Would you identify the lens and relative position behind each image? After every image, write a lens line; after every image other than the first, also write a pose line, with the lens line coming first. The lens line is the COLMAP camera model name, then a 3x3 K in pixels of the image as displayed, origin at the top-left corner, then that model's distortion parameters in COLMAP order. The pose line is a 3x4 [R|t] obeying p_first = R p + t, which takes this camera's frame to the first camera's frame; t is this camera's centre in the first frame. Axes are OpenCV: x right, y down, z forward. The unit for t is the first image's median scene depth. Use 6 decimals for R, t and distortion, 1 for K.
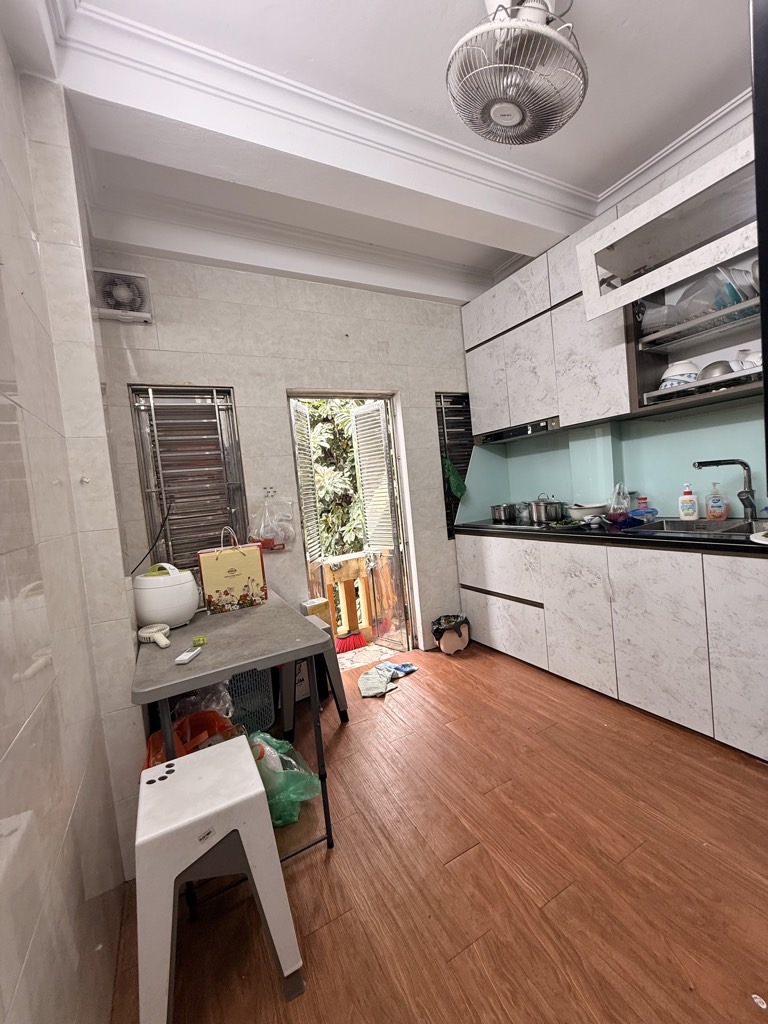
lens RADIAL K [[407.8, 0, 378.9], [0, 407.8, 505.9], [0, 0, 1]] dist [0.001177, 0.000274]
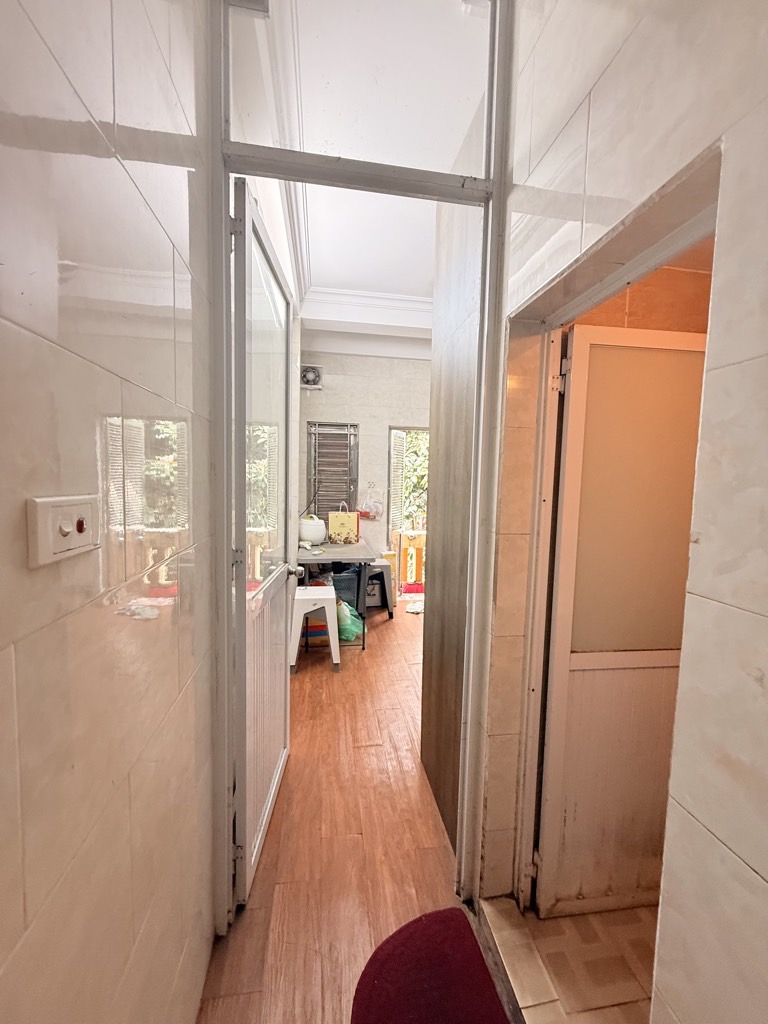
lens RADIAL K [[407.8, 0, 378.9], [0, 407.8, 505.9], [0, 0, 1]] dist [0.001177, 0.000274]
pose [[0.936812, 0.143008, -0.319268, 0.374395], [-0.130619, 0.989615, 0.060006, -0.062544], [0.324534, -0.014512, 0.945763, -0.718294]]
